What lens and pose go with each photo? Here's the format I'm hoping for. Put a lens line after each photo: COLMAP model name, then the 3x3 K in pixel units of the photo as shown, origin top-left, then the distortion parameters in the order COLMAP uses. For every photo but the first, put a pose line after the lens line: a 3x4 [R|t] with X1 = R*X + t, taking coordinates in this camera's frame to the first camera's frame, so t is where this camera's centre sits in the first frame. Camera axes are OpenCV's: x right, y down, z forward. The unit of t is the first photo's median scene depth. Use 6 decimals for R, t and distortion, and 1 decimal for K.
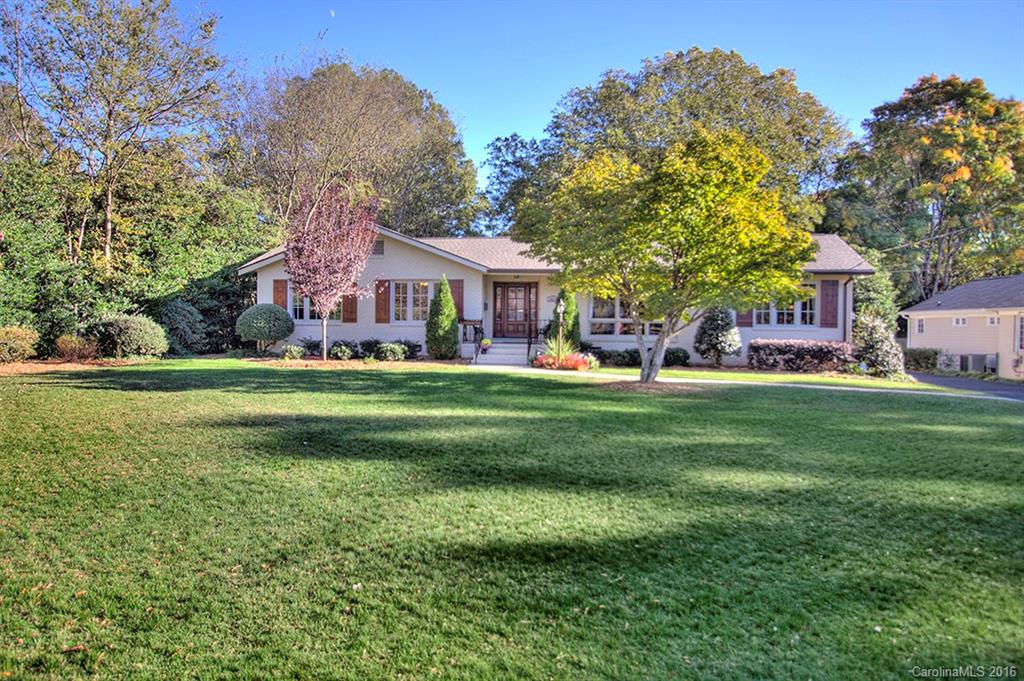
lens RADIAL K [[762.3, 0, 514.6], [0, 762.3, 342.7], [0, 0, 1]] dist [-0.011527, -0.000854]
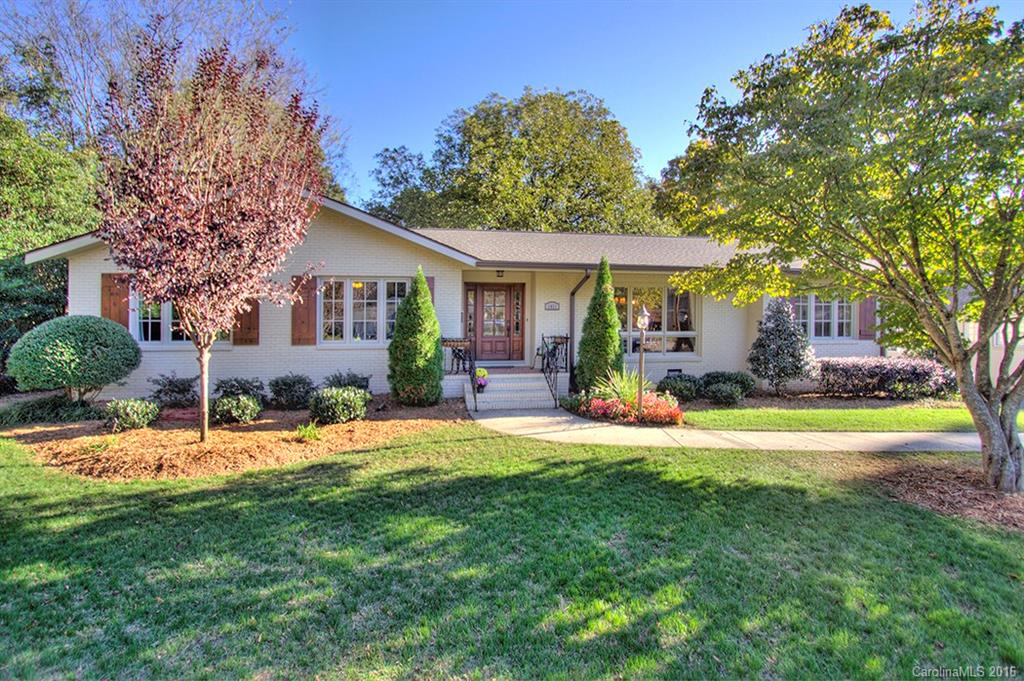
lens RADIAL K [[497.1, 0, 482.8], [0, 497.1, 314.5], [0, 0, 1]] dist [0.001196, 0.000010]
pose [[0.959643, -0.005220, 0.281172, -0.150576], [0.017215, 0.999043, -0.040209, -0.032634], [-0.280693, 0.043427, 0.958815, 0.579439]]
